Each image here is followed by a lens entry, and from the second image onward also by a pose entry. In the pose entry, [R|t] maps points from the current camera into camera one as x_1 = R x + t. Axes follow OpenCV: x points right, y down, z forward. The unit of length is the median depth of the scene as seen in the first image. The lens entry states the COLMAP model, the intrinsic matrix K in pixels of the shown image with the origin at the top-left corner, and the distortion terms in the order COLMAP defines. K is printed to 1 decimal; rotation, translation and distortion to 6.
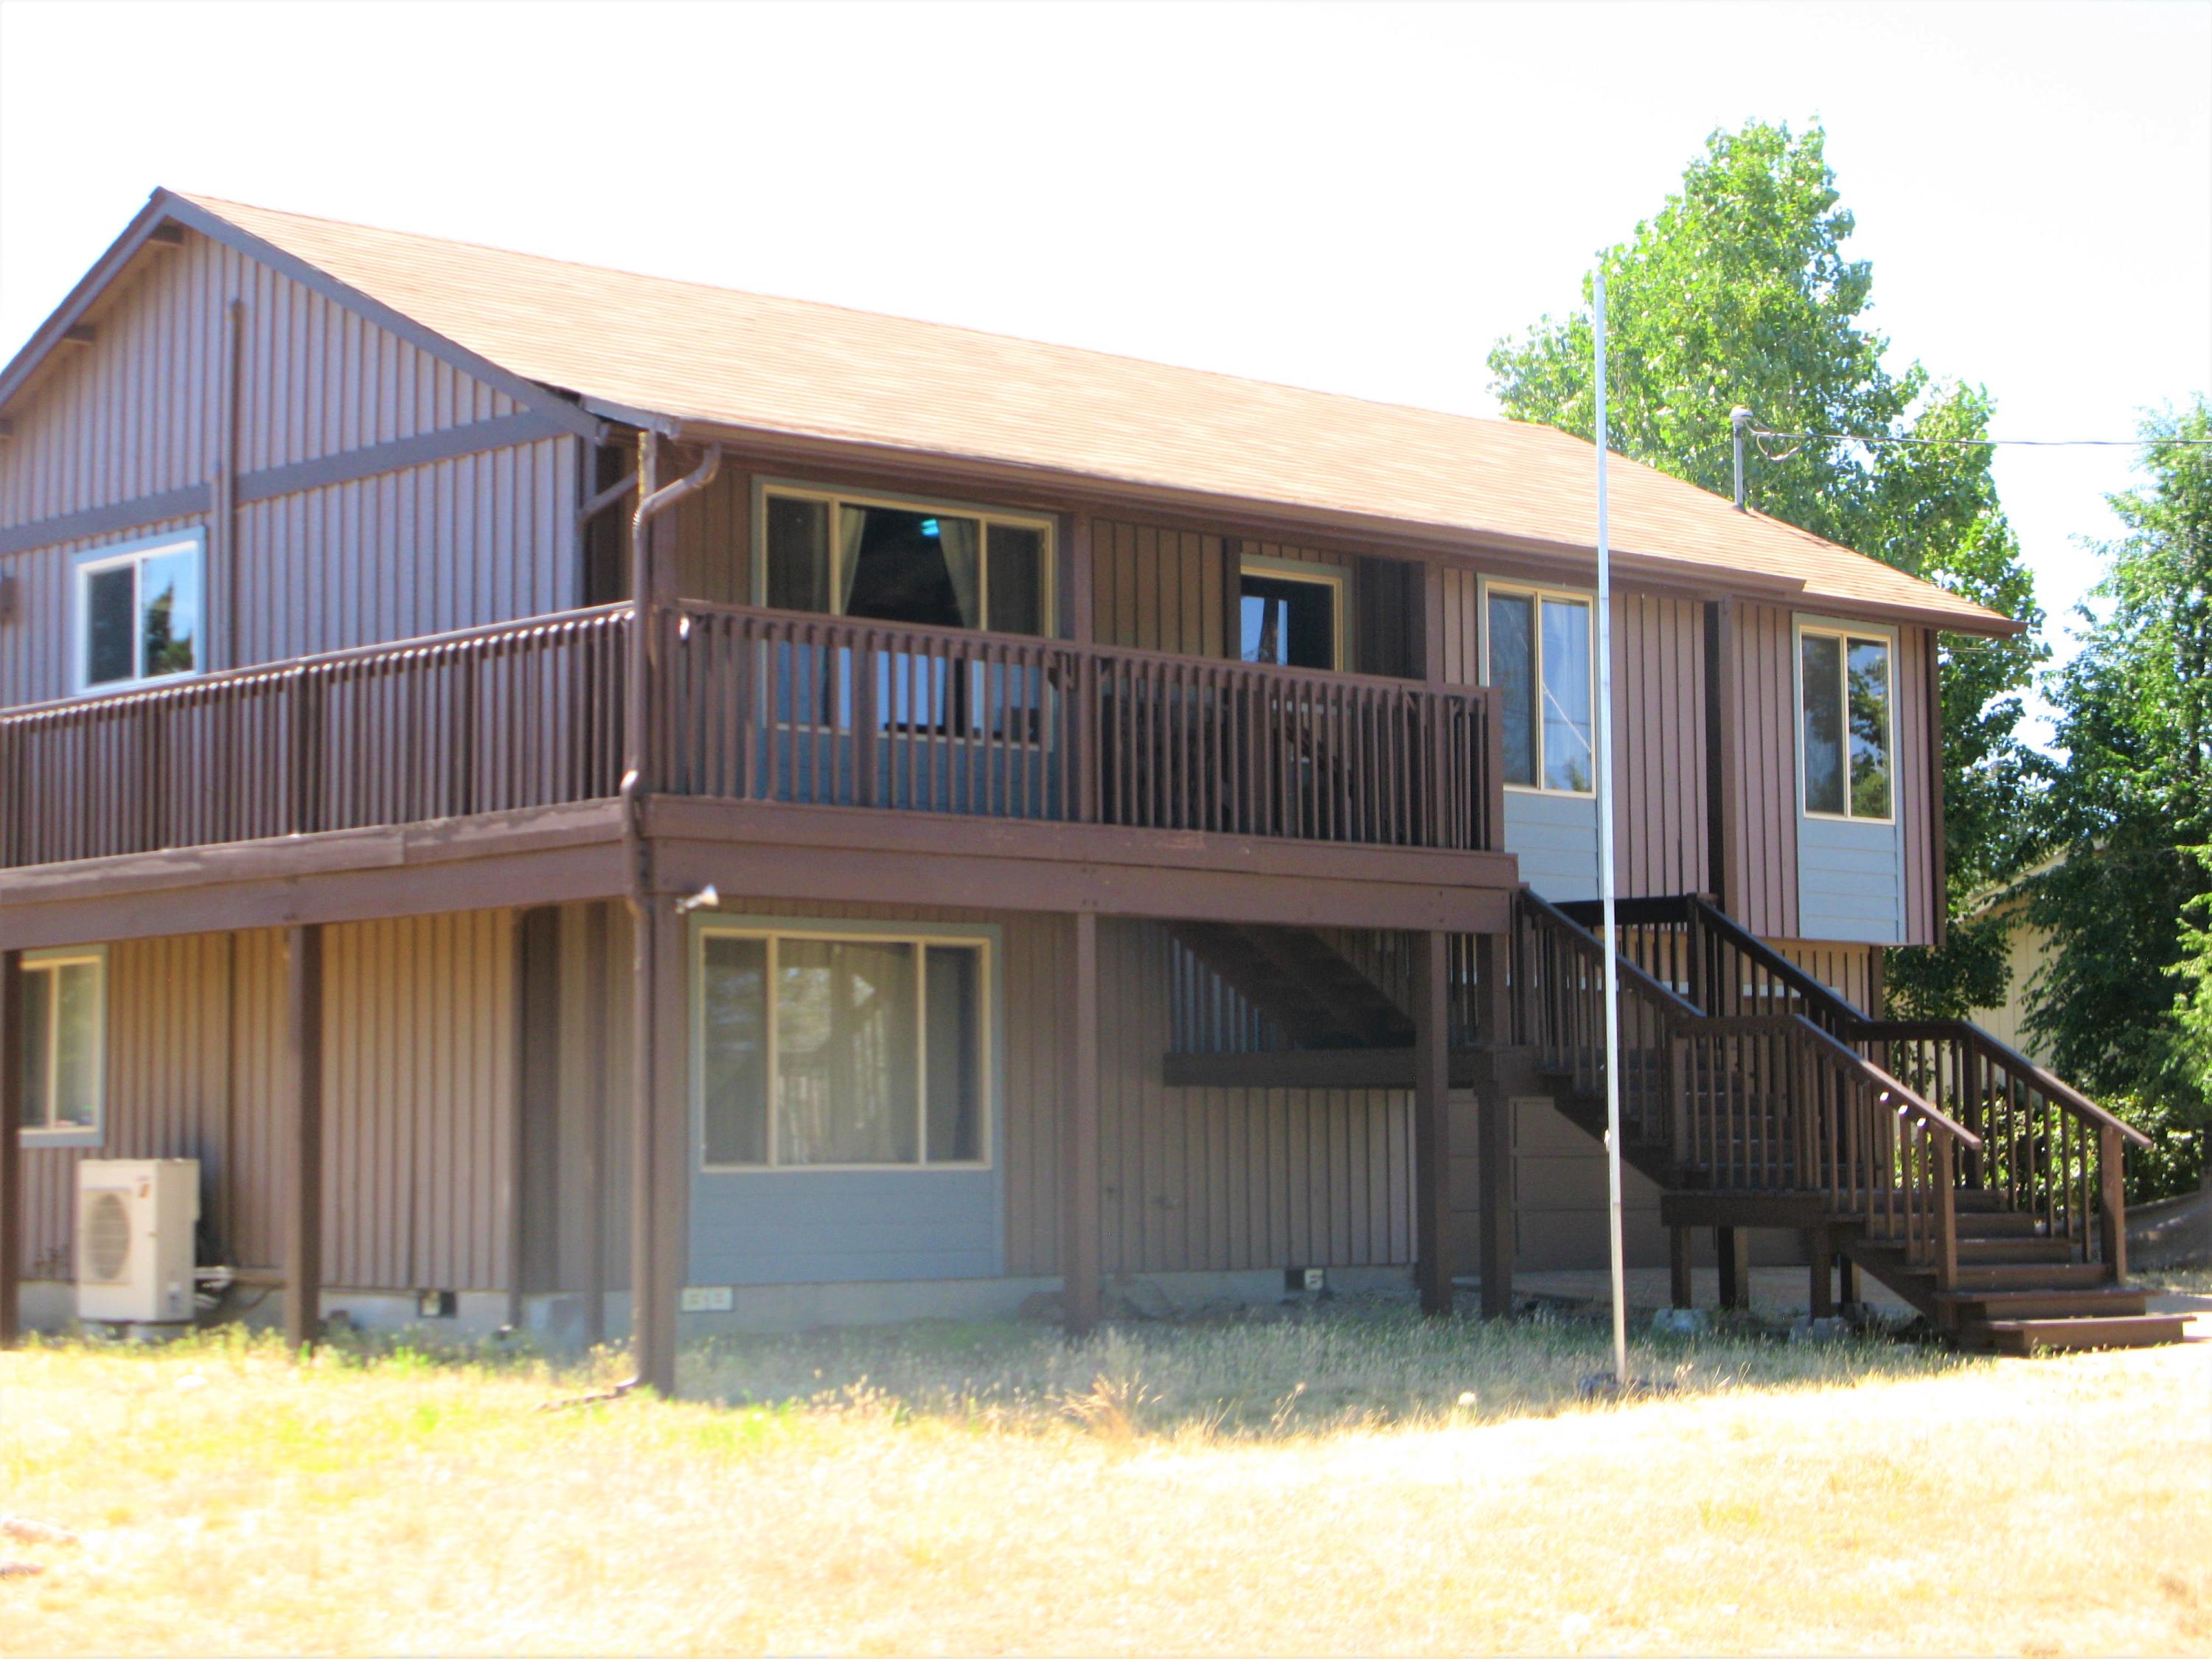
lens RADIAL K [[4288.3, 0, 1106.3], [0, 4288.3, 662.3], [0, 0, 1]] dist [0.020273, 0.030015]
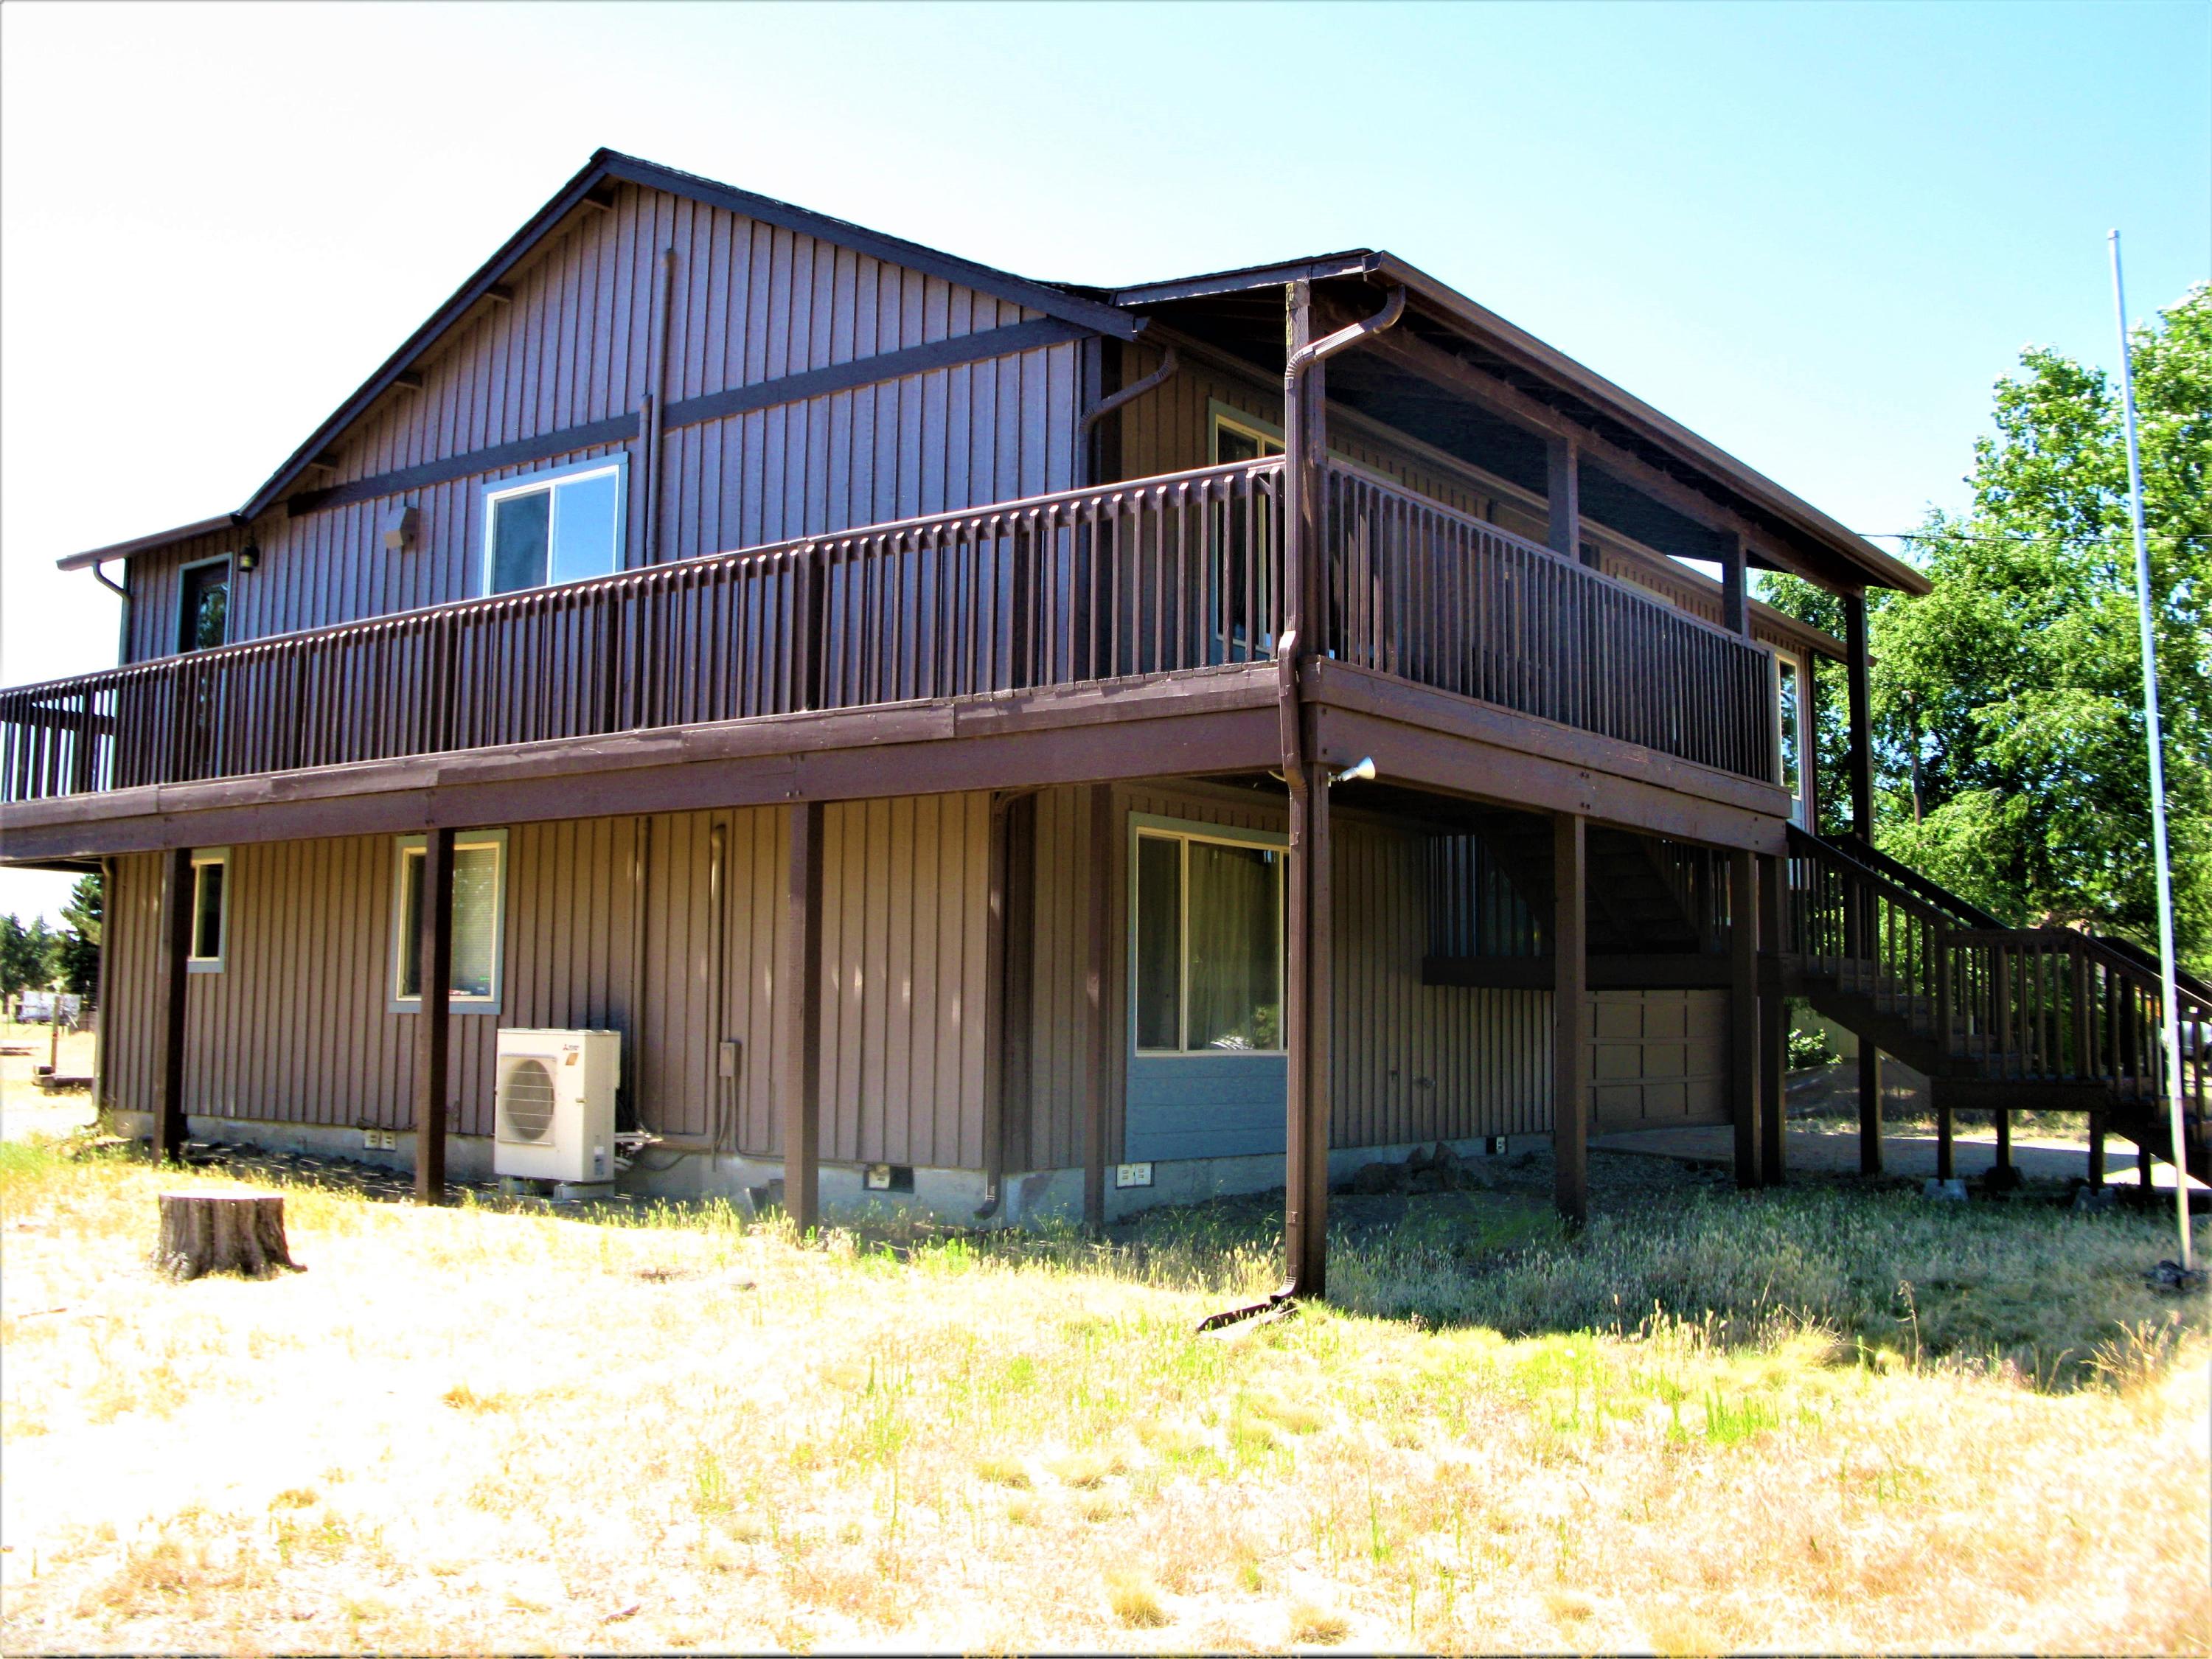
lens RADIAL K [[2173.7, 0, 1115.4], [0, 2173.7, 750.0], [0, 0, 1]] dist [-0.189102, 0.224857]
pose [[0.980564, 0.044085, 0.191185, -0.202343], [-0.041534, 0.998987, -0.017327, 0.052011], [-0.191755, 0.009050, 0.981401, 0.468535]]
